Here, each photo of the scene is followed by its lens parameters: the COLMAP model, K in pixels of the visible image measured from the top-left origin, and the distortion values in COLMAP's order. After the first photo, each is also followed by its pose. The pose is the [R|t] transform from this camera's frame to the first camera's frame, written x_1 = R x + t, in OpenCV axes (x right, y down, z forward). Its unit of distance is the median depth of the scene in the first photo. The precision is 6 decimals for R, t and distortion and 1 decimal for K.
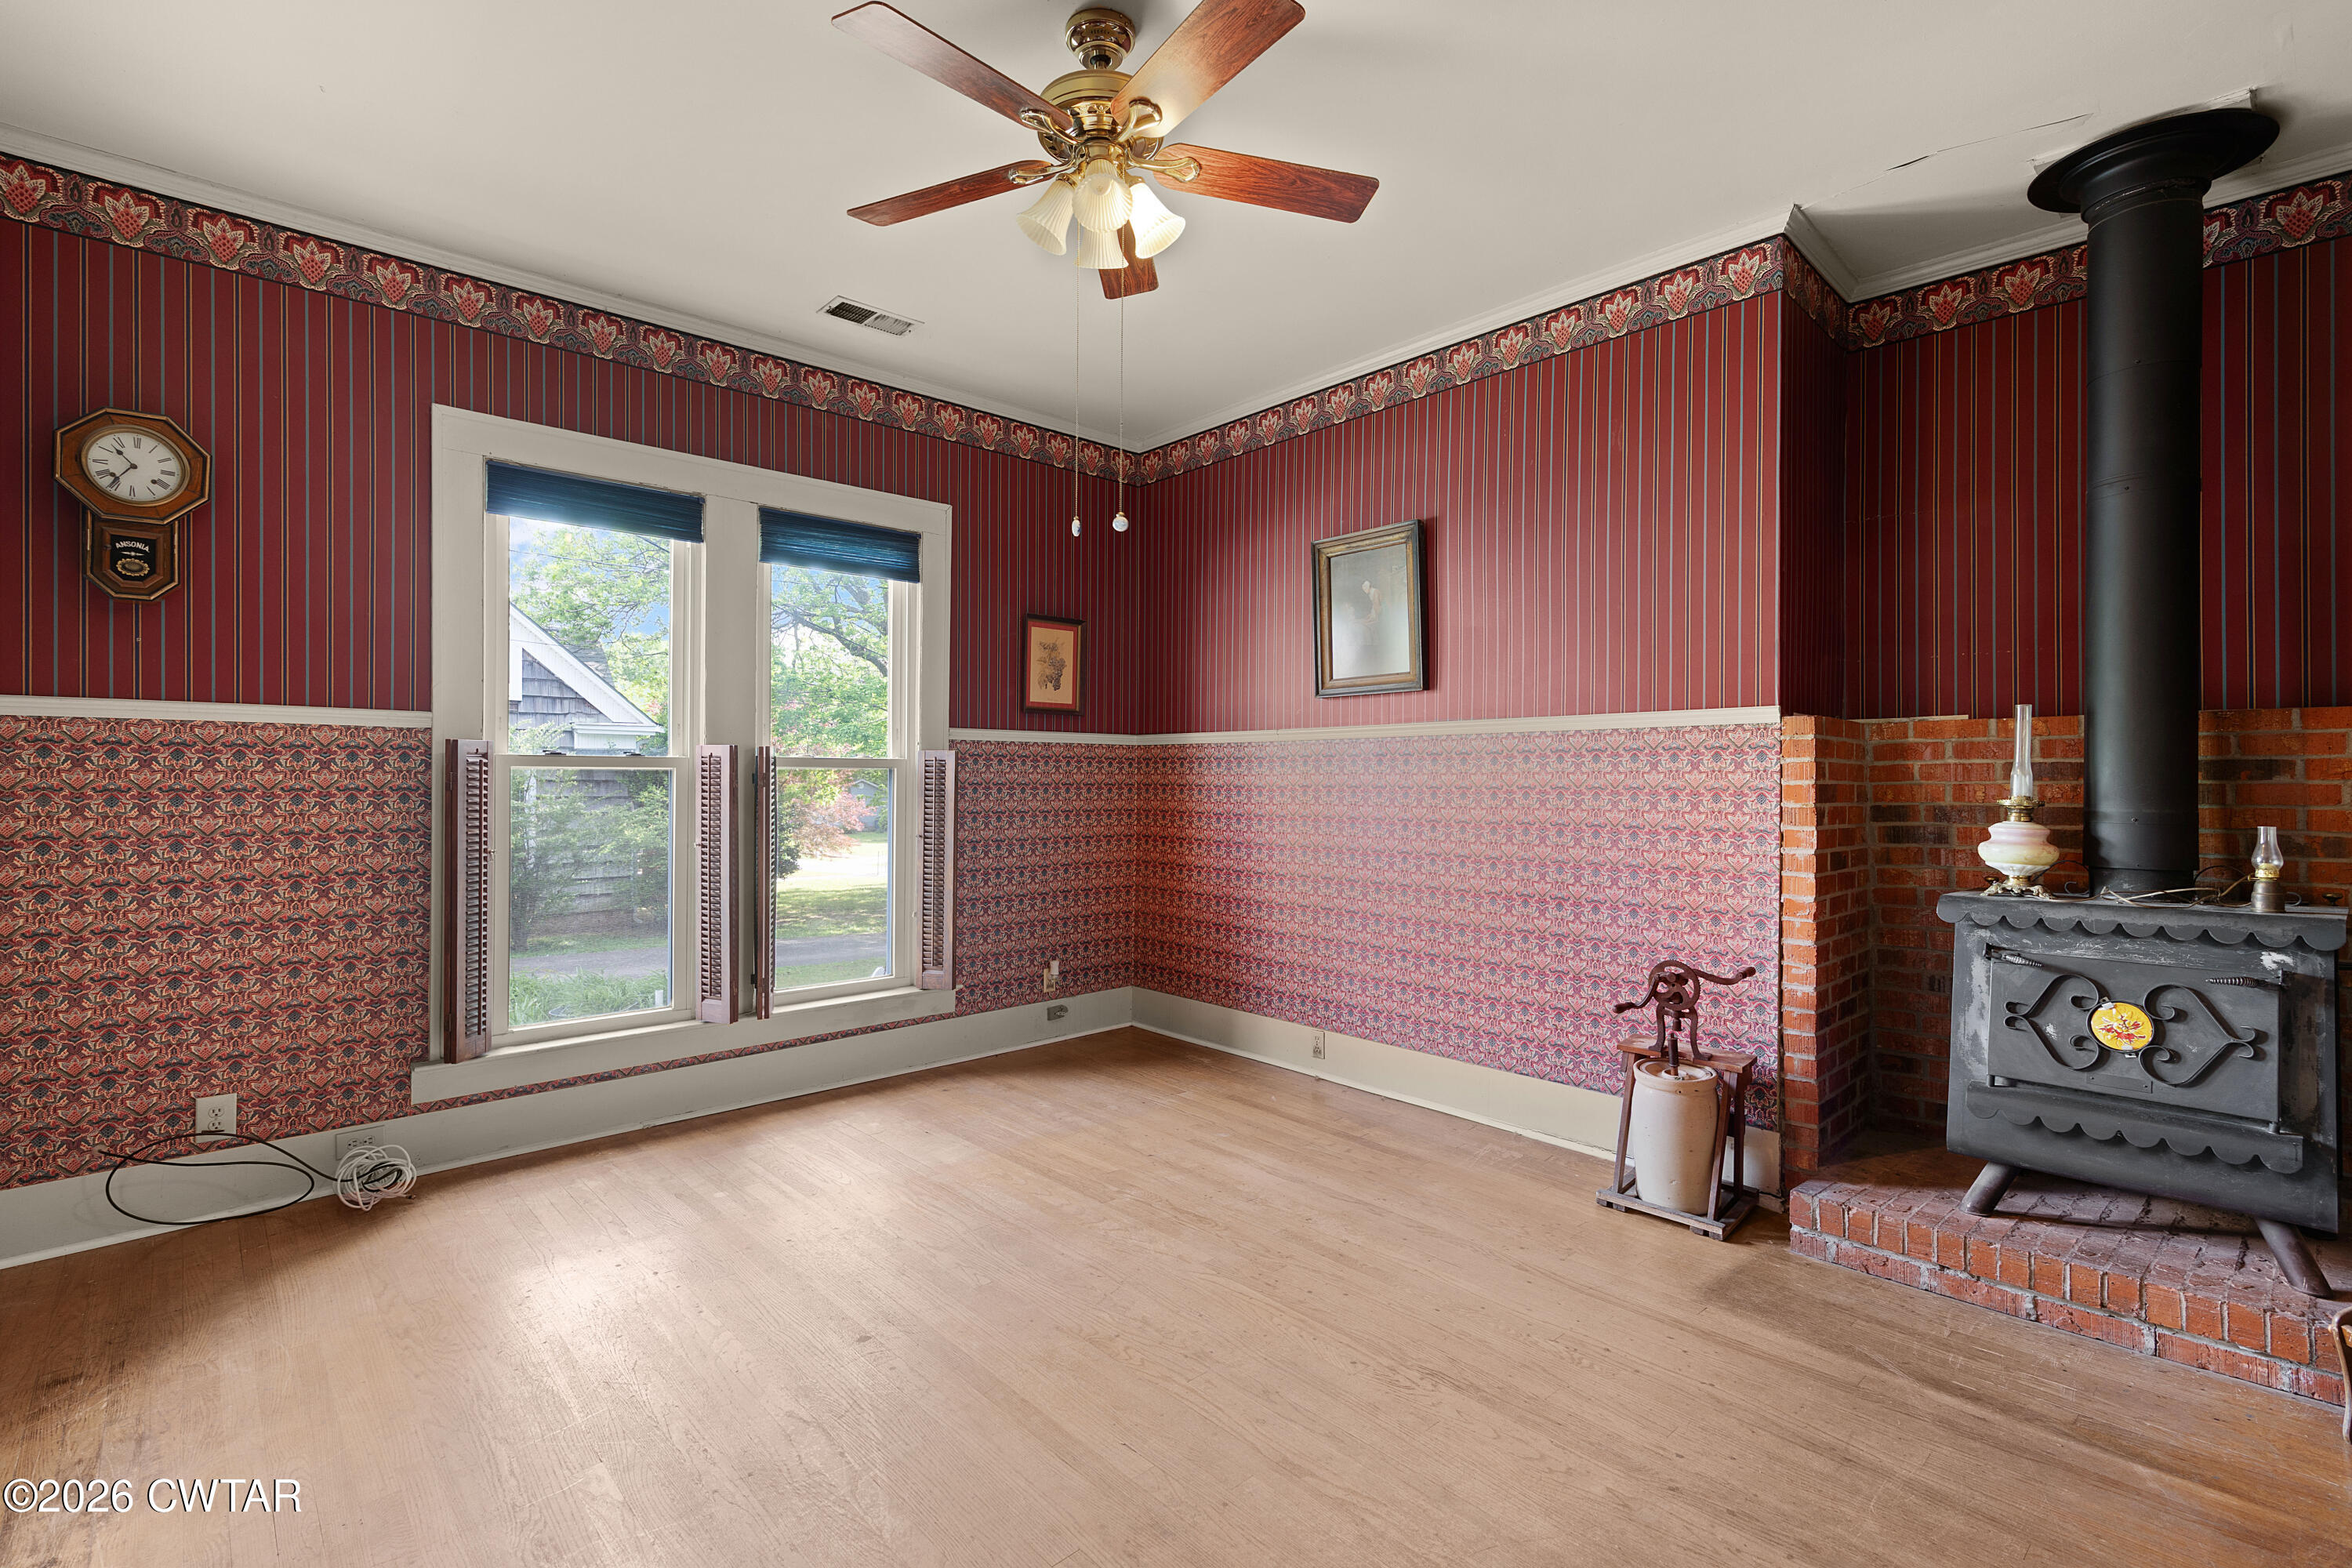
lens RADIAL K [[1091.6, 0, 1240.3], [0, 1091.6, 776.1], [0, 0, 1]] dist [0.002575, 0.000713]
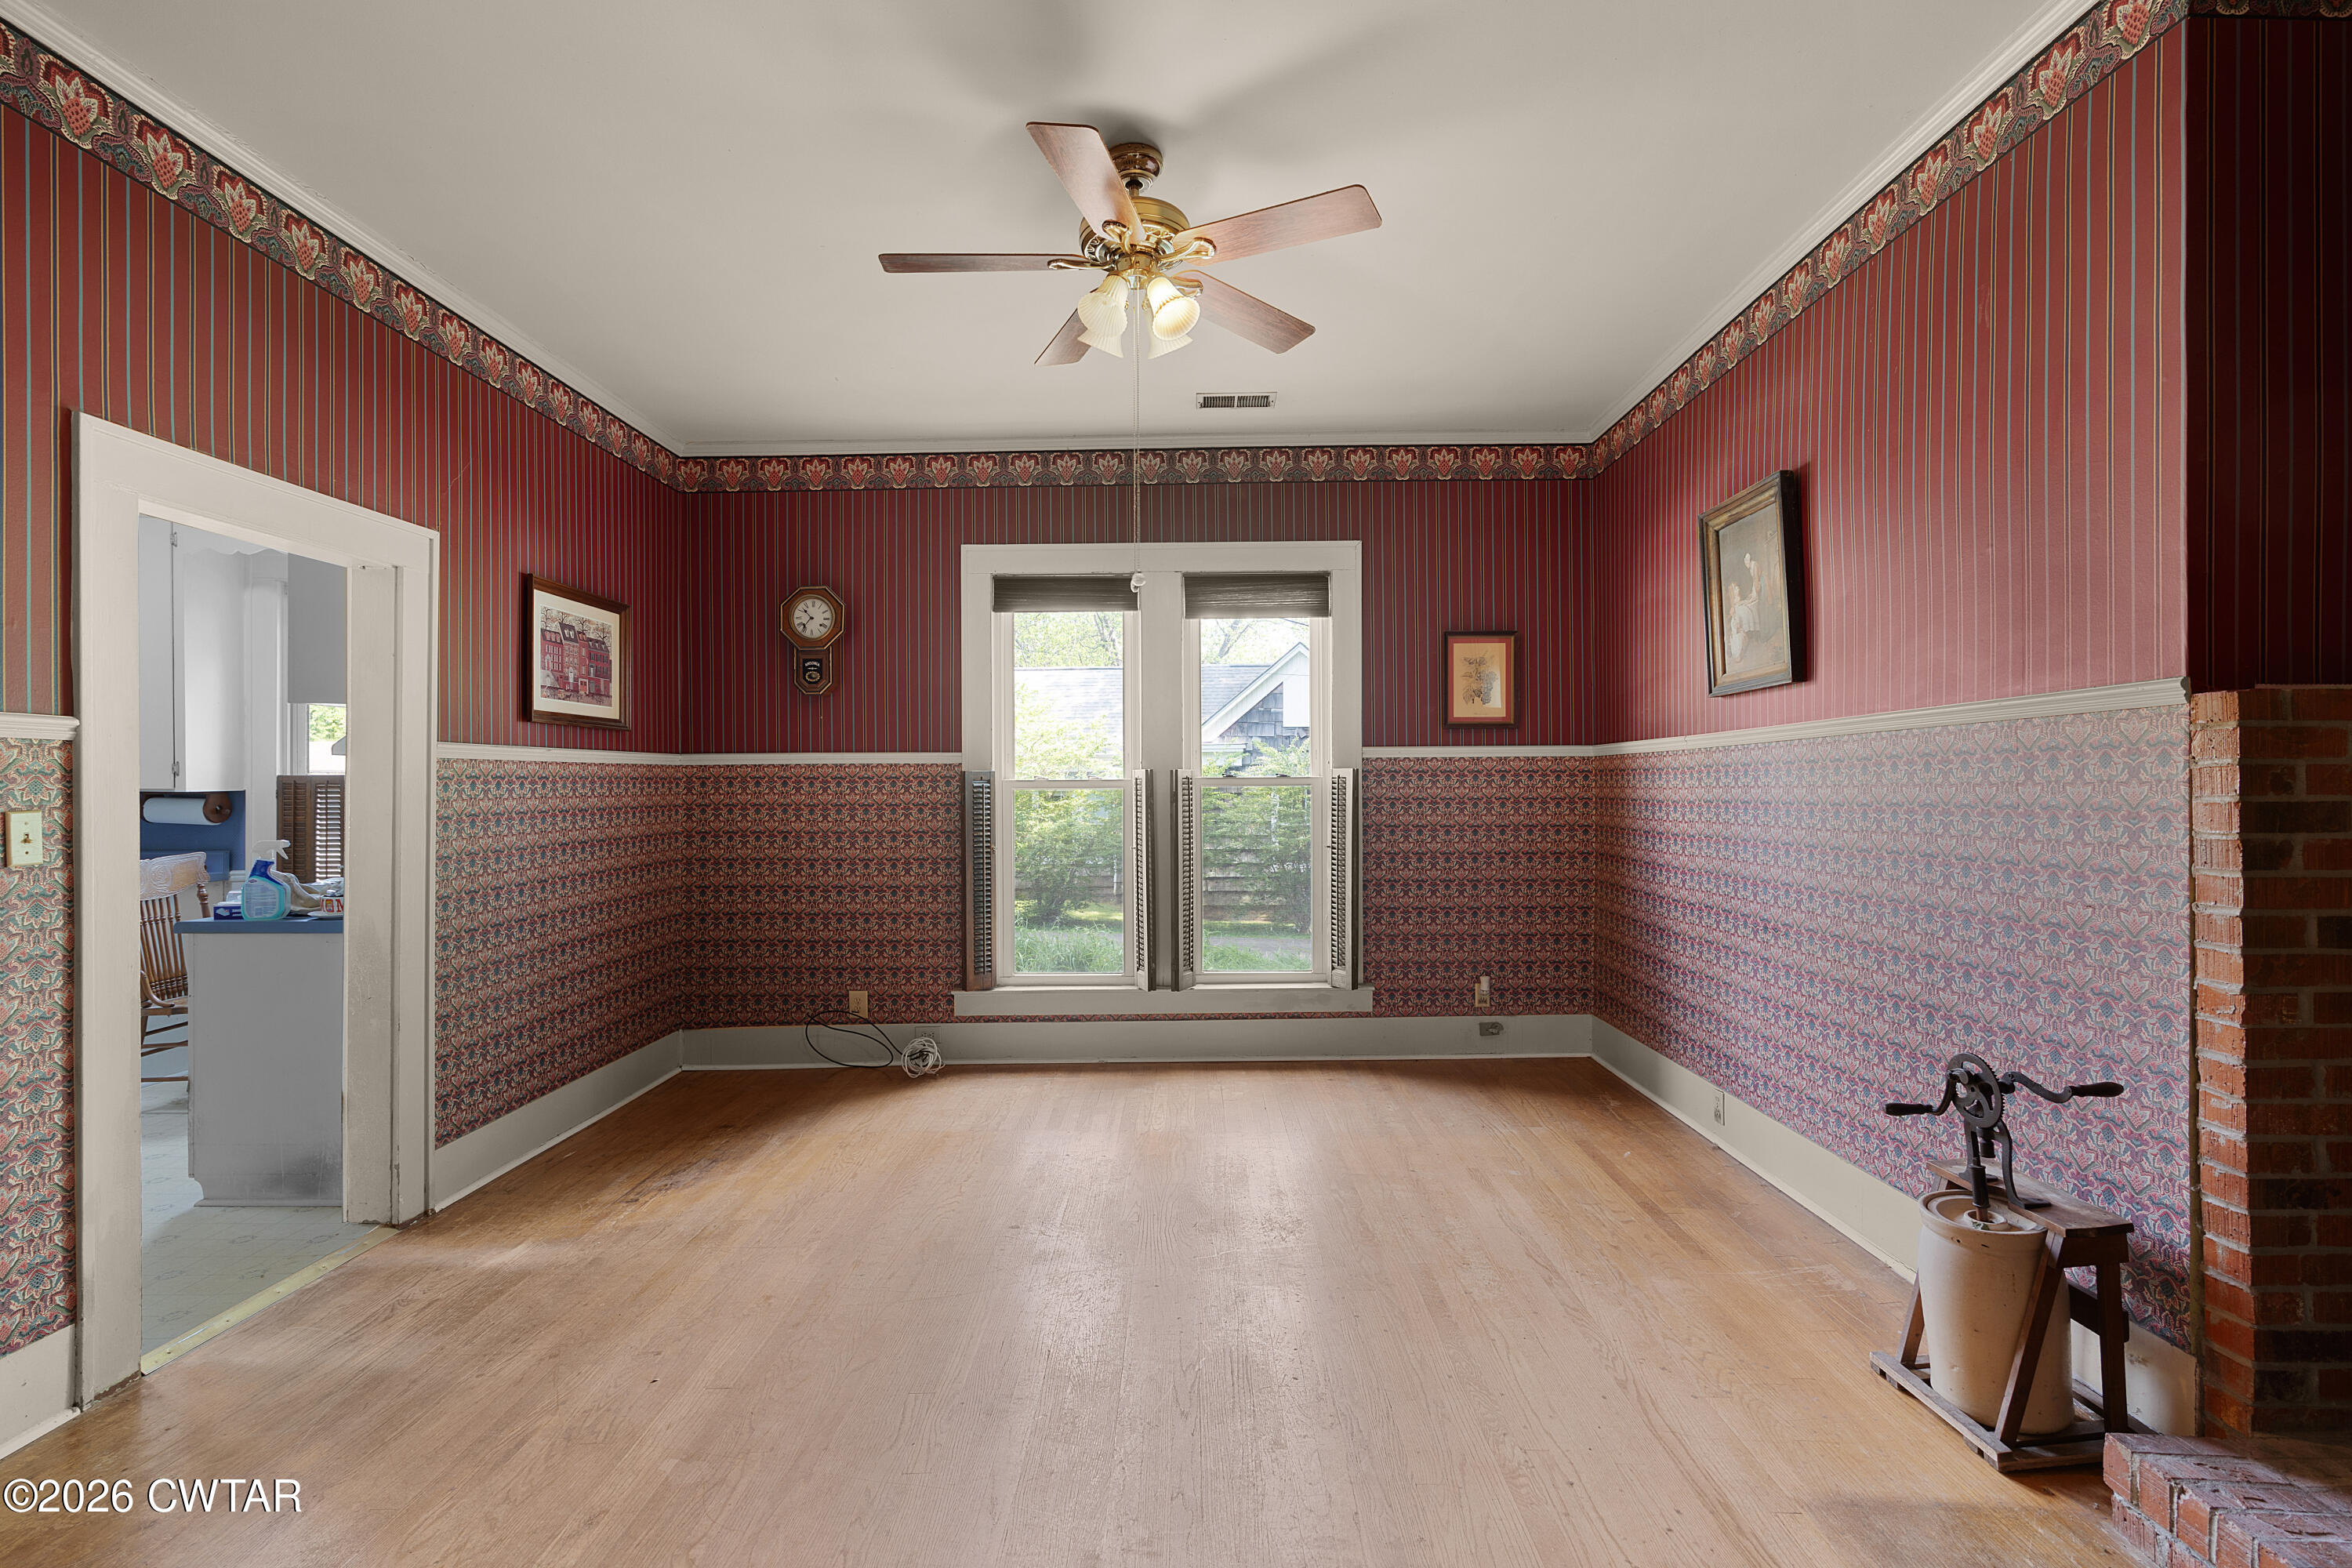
lens RADIAL K [[1091.6, 0, 1159.1], [0, 1091.6, 781.0], [0, 0, 1]] dist [0.002575, 0.000713]
pose [[0.715240, -0.013232, -0.698754, 0.416248], [0.010286, 0.999912, -0.008407, -0.004450], [0.698804, -0.001174, 0.715313, 0.108724]]
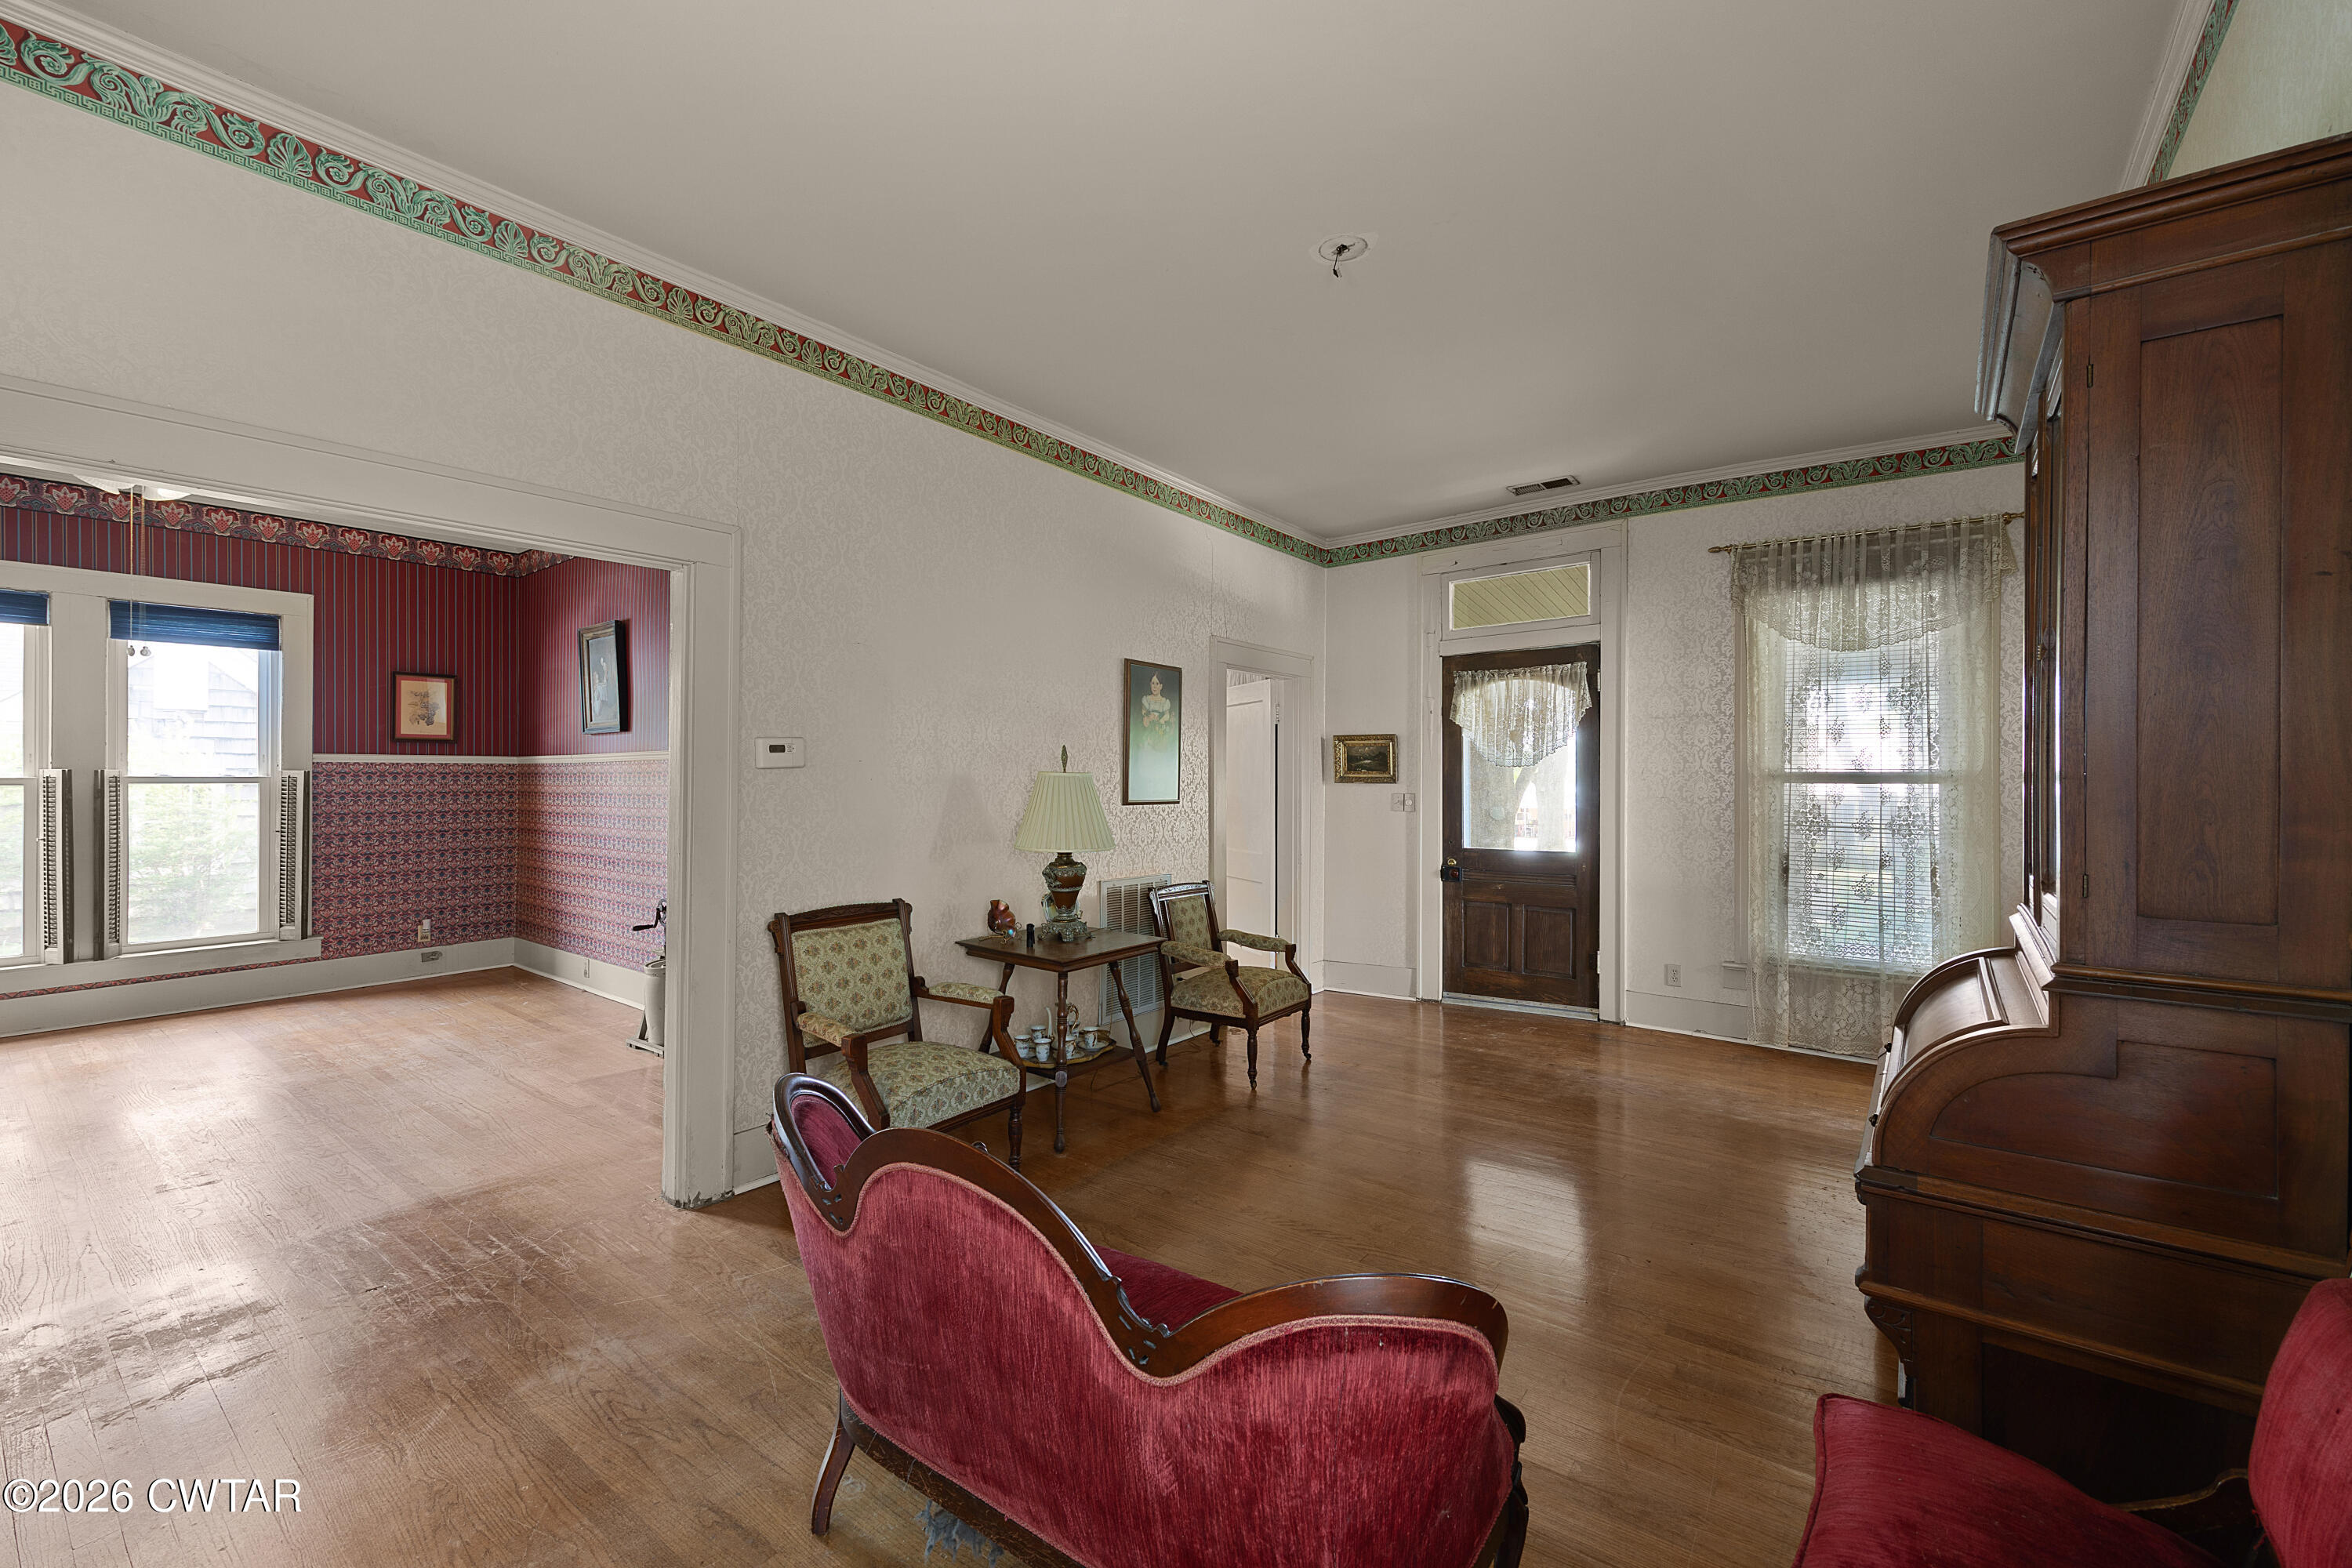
lens RADIAL K [[943.7, 0, 1173.6], [0, 943.7, 776.2], [0, 0, 1]] dist [-0.001027, 0.000779]
pose [[0.984850, -0.004454, 0.173353, 0.743513], [0.004111, 0.999989, 0.002335, -0.016739], [-0.173362, -0.001587, 0.984857, -0.466307]]
